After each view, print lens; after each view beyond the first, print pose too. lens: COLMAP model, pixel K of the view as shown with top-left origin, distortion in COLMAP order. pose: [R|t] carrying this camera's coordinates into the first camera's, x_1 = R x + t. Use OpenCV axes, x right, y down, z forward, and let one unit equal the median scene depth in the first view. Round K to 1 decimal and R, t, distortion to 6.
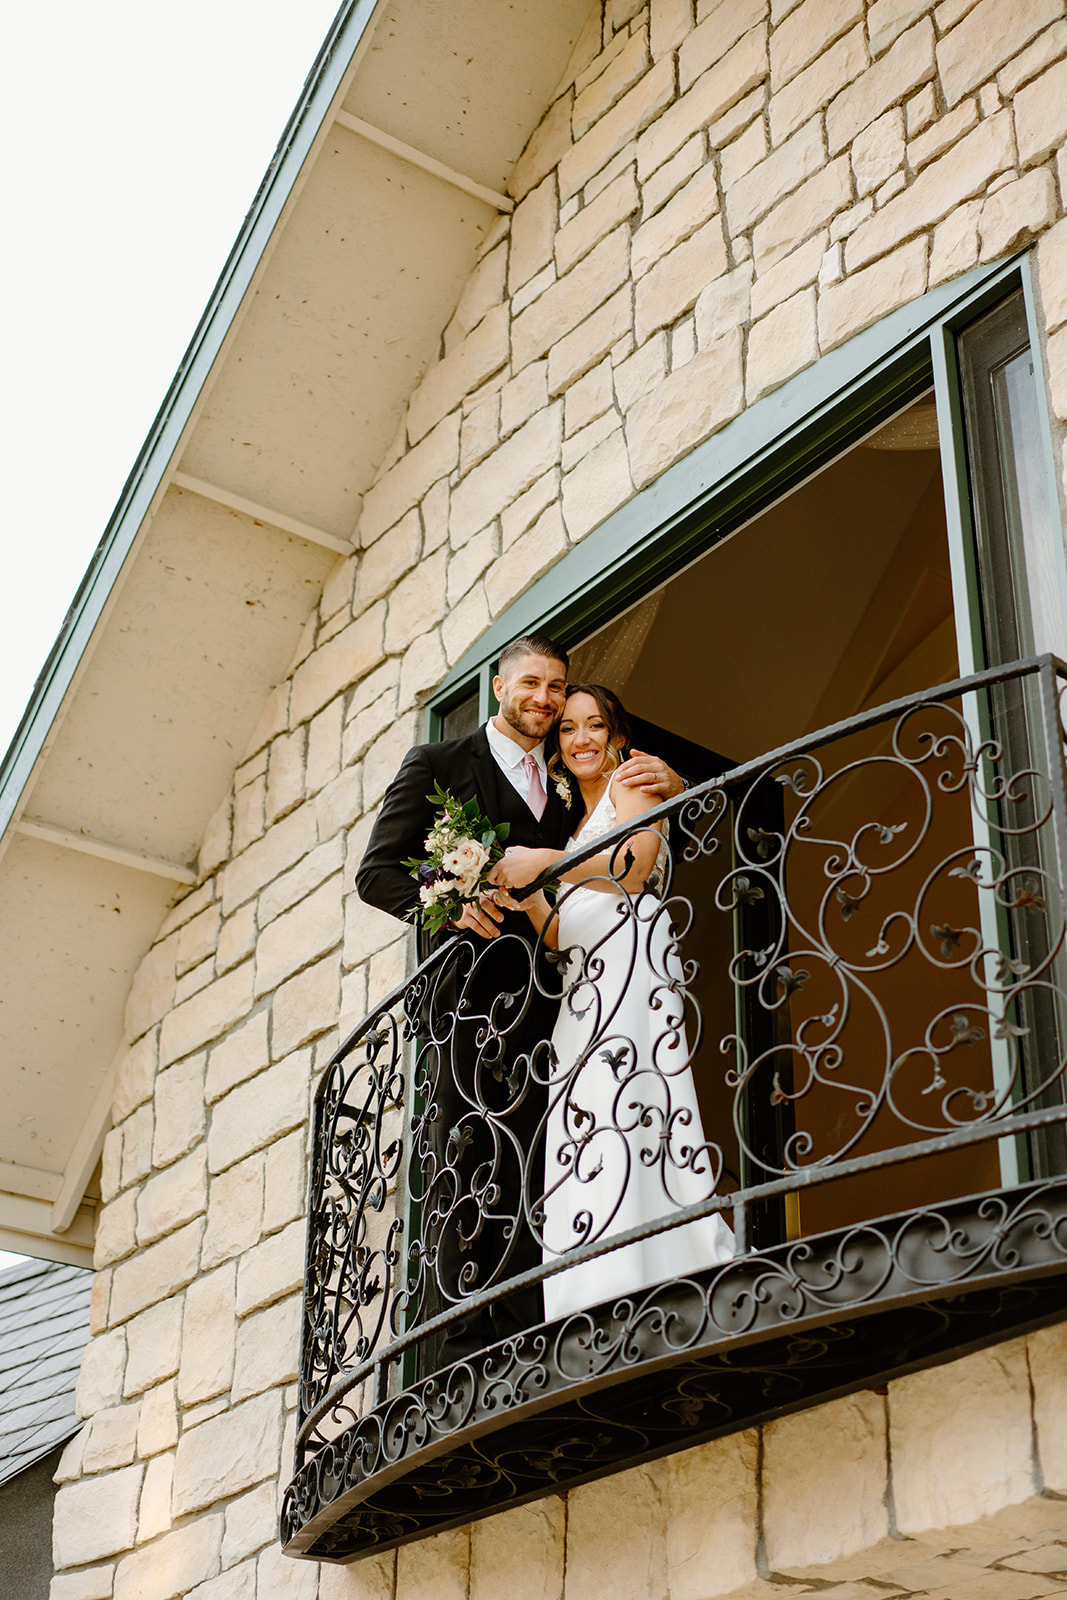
lens RADIAL K [[2429.9, 0, 533.5], [0, 2429.9, 800.0], [0, 0, 1]] dist [-0.000972, -0.098722]
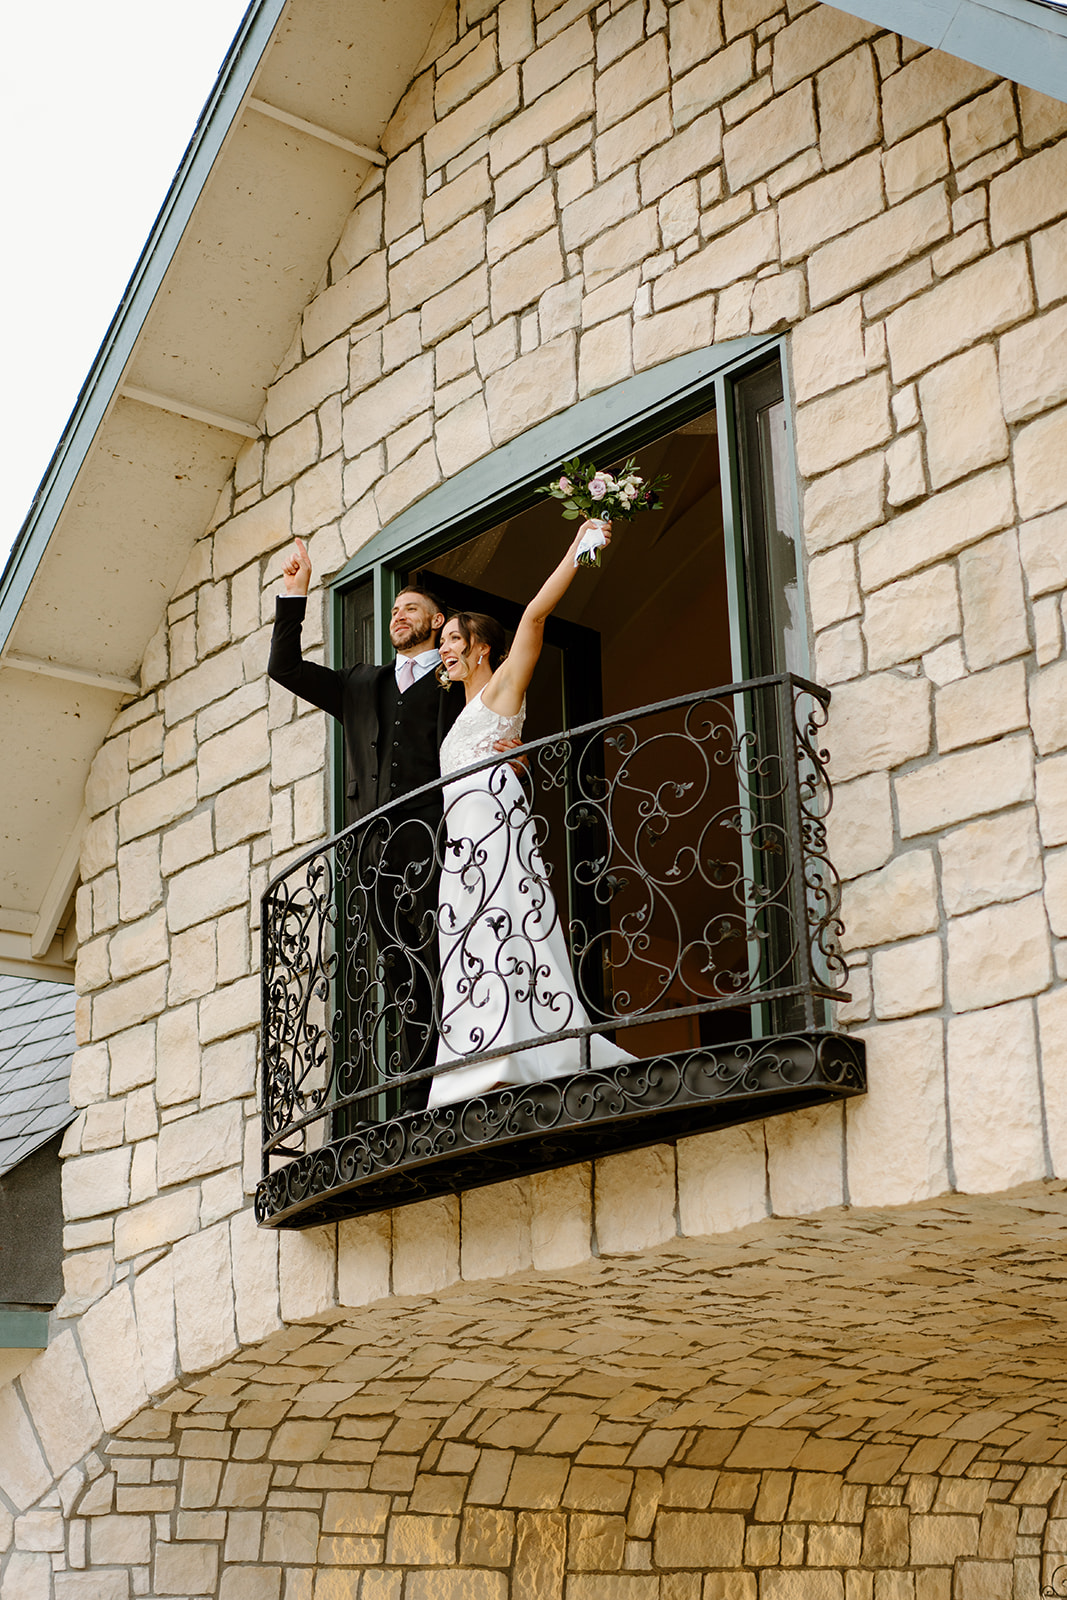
lens RADIAL K [[2429.9, 0, 533.5], [0, 2429.9, 800.0], [0, 0, 1]] dist [-0.000972, -0.098722]
pose [[0.996153, -0.017361, 0.085895, -0.053433], [0.000006, 0.980192, 0.198049, -0.199673], [-0.087632, -0.197287, 0.976421, -0.332304]]
